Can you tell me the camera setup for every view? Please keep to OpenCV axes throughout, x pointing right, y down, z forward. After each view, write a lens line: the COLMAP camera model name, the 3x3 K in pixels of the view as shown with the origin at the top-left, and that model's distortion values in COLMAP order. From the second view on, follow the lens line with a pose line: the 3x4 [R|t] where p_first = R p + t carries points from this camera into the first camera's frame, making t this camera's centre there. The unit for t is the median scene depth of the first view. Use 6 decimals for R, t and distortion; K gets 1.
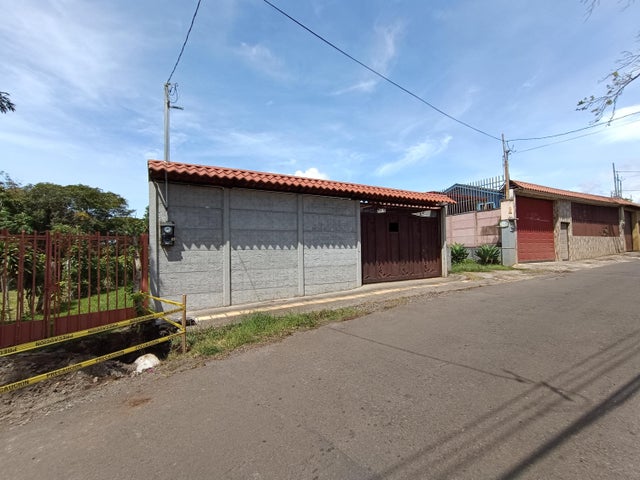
lens RADIAL K [[299.1, 0, 319.9], [0, 299.1, 240.2], [0, 0, 1]] dist [-0.013942, 0.003656]
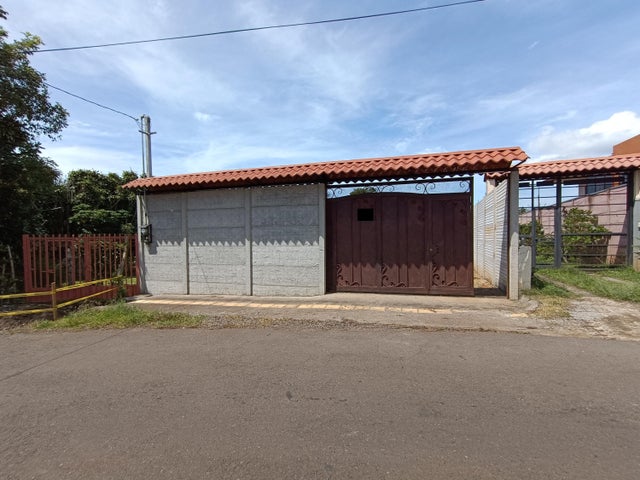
lens RADIAL K [[298.5, 0, 322.0], [0, 298.5, 238.8], [0, 0, 1]] dist [-0.015404, 0.007541]
pose [[0.687620, 0.012937, -0.725956, 0.771968], [0.029082, 0.998548, 0.045341, -0.027924], [0.725488, -0.052289, 0.686245, 0.517789]]
